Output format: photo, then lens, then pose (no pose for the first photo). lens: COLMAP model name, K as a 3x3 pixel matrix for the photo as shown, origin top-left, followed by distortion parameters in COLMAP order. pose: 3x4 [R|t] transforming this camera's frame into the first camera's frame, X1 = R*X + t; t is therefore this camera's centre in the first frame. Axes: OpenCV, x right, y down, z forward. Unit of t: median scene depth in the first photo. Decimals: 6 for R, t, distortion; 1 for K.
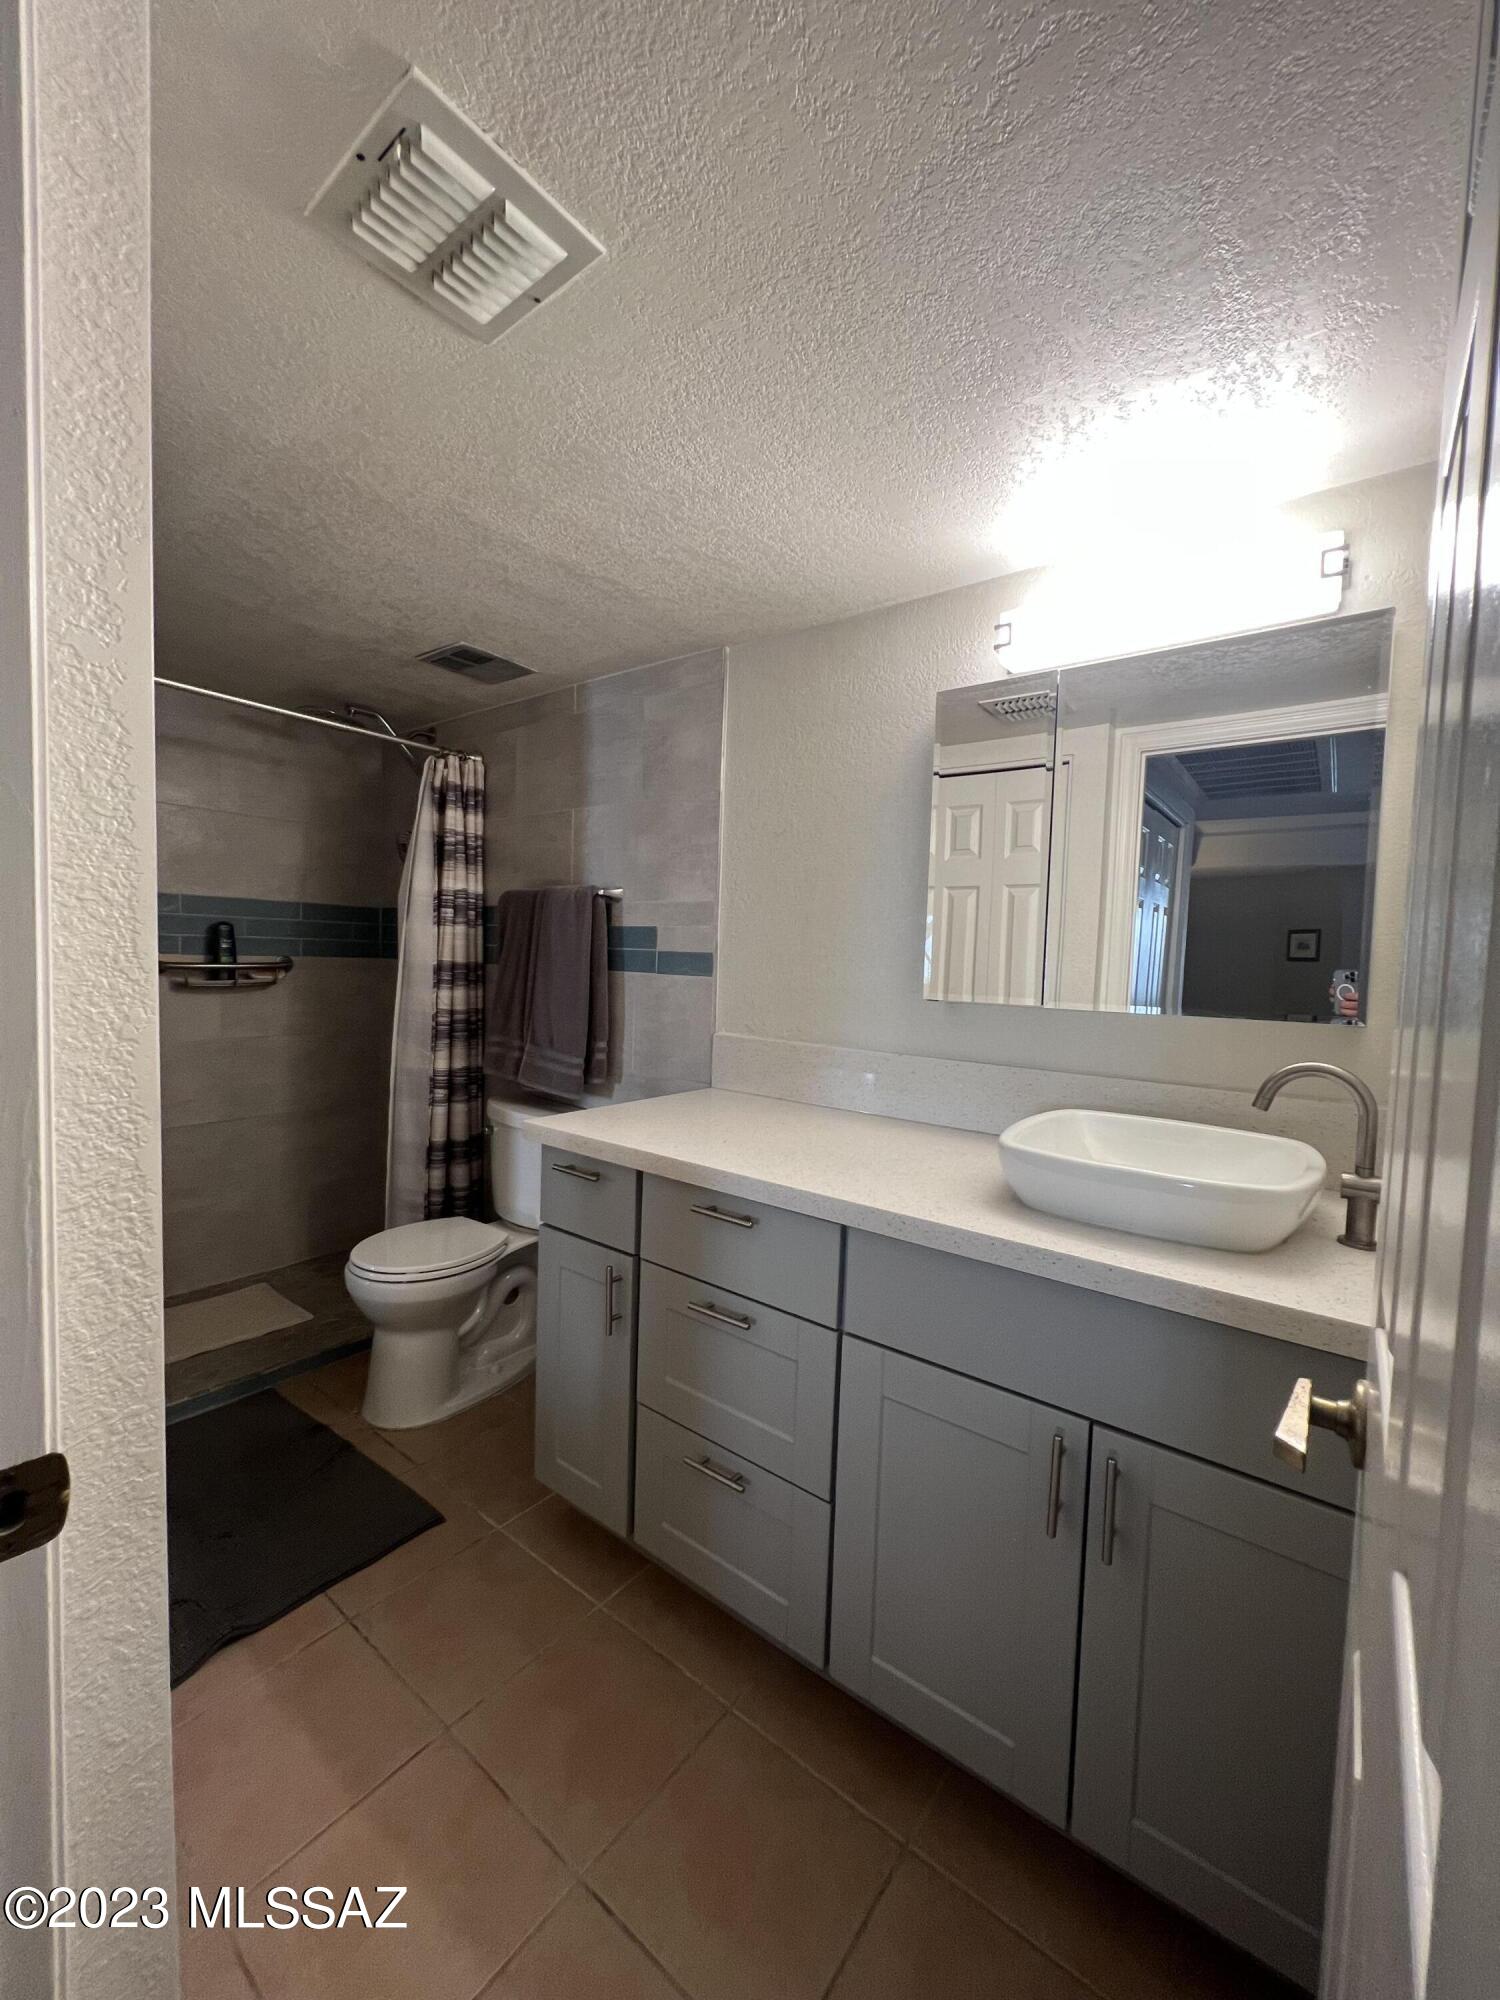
lens RADIAL K [[805.2, 0, 750.0], [0, 805.2, 1000.0], [0, 0, 1]] dist [-0.001608, -0.000055]
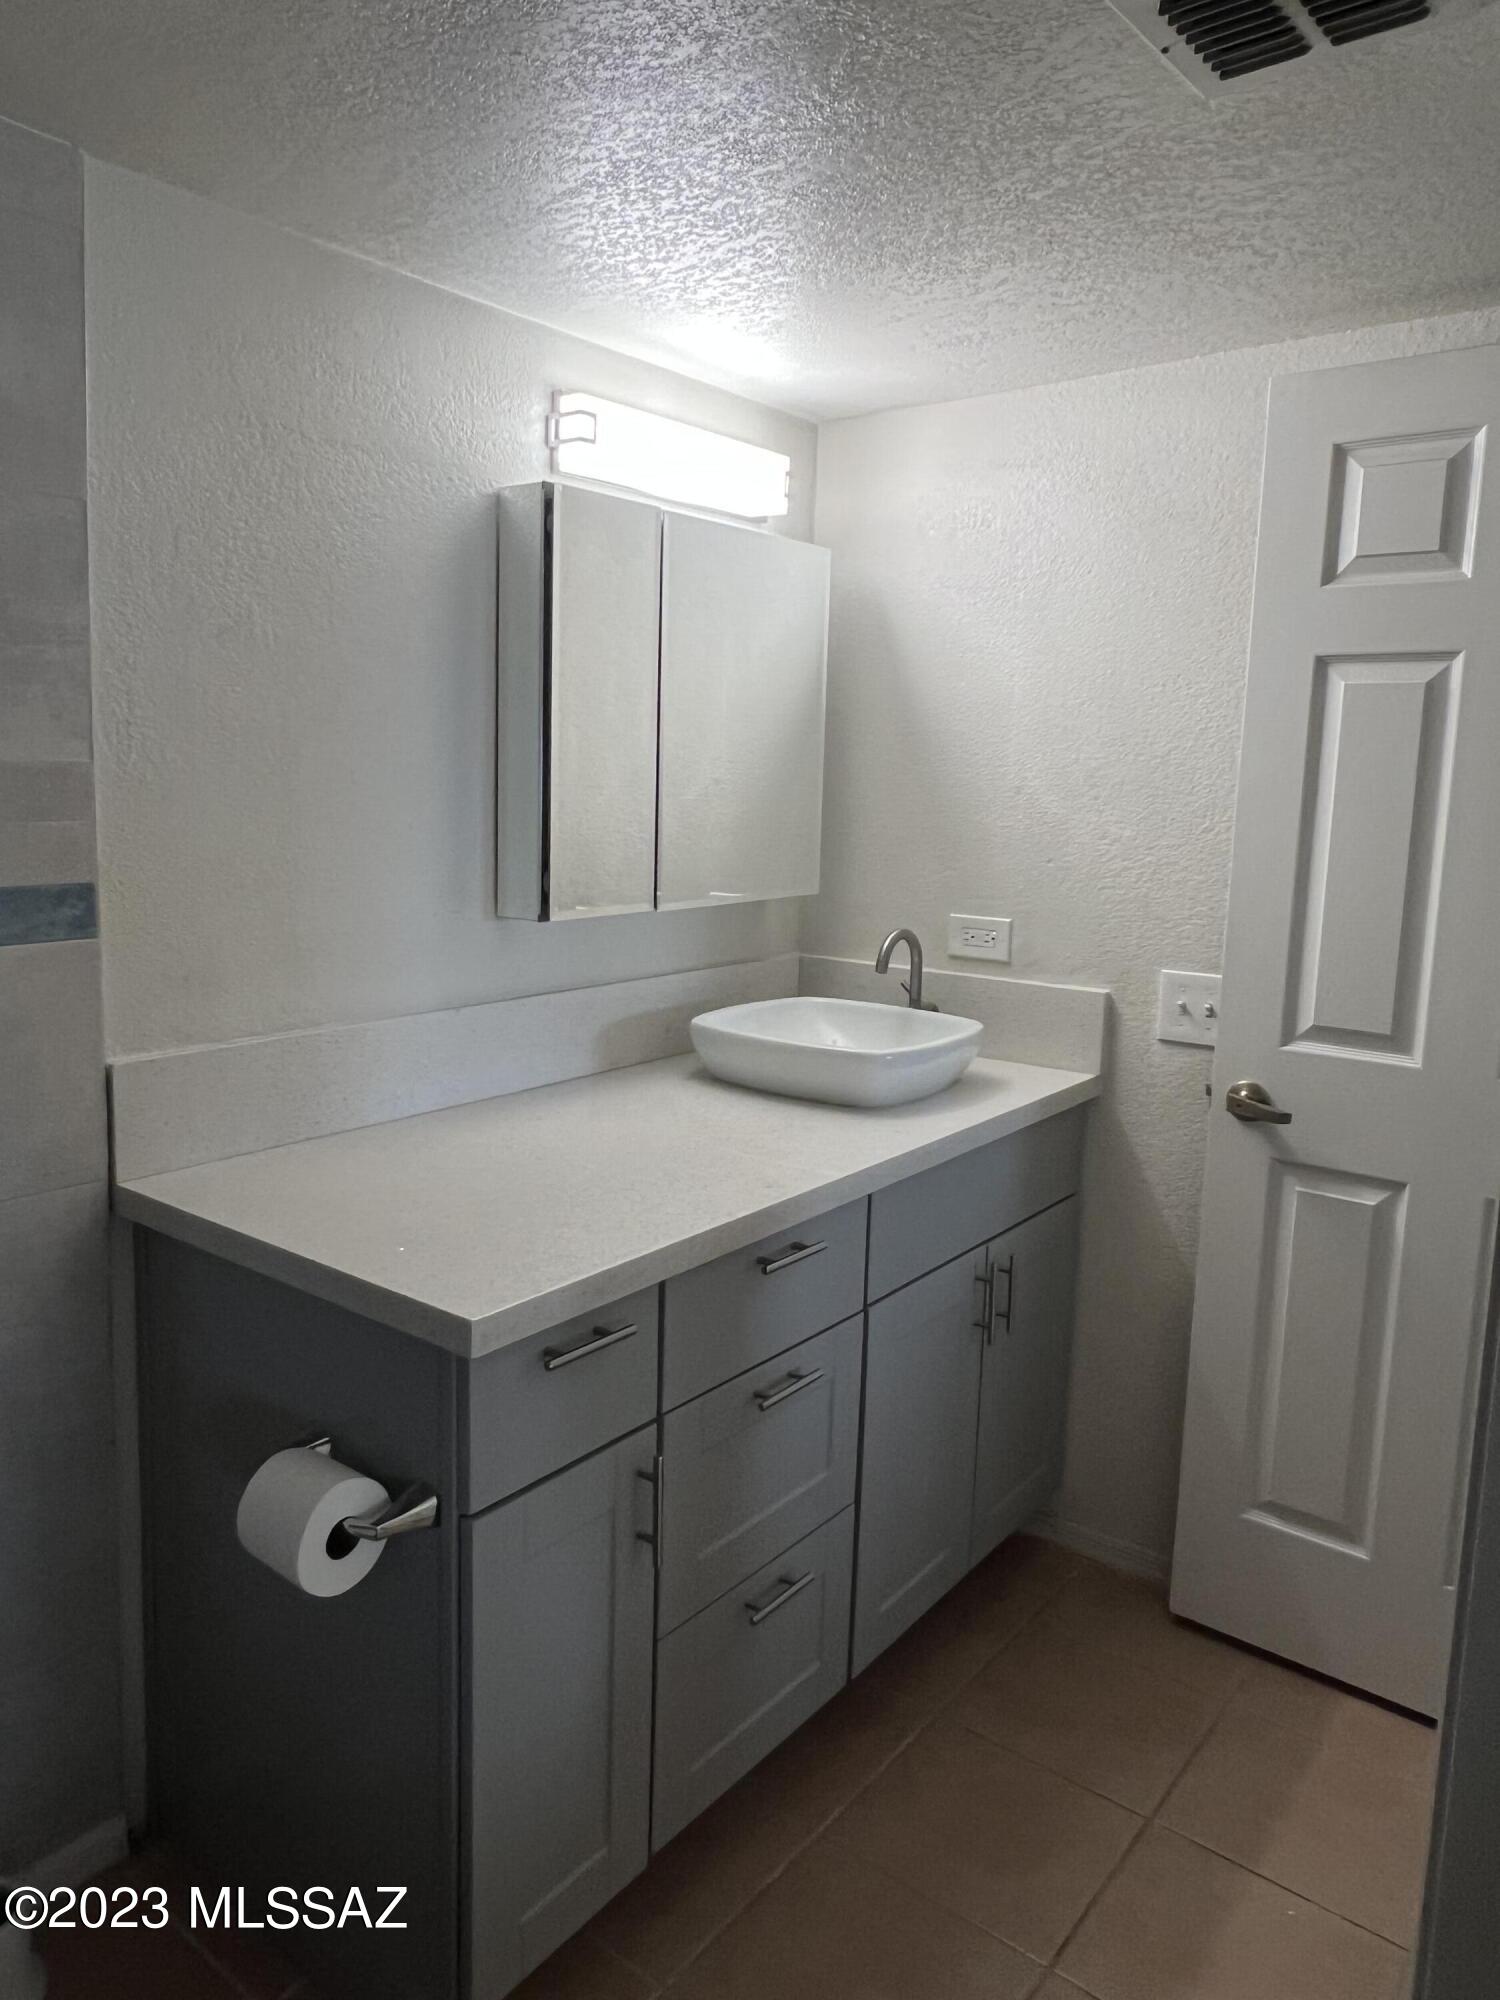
lens RADIAL K [[1393.4, 0, 629.8], [0, 1393.4, 957.6], [0, 0, 1]] dist [-0.001706, -0.003894]
pose [[0.049584, -0.164719, 0.985093, -0.654357], [0.033909, 0.986016, 0.163166, -0.111029], [-0.998194, 0.025313, 0.054476, 0.565442]]
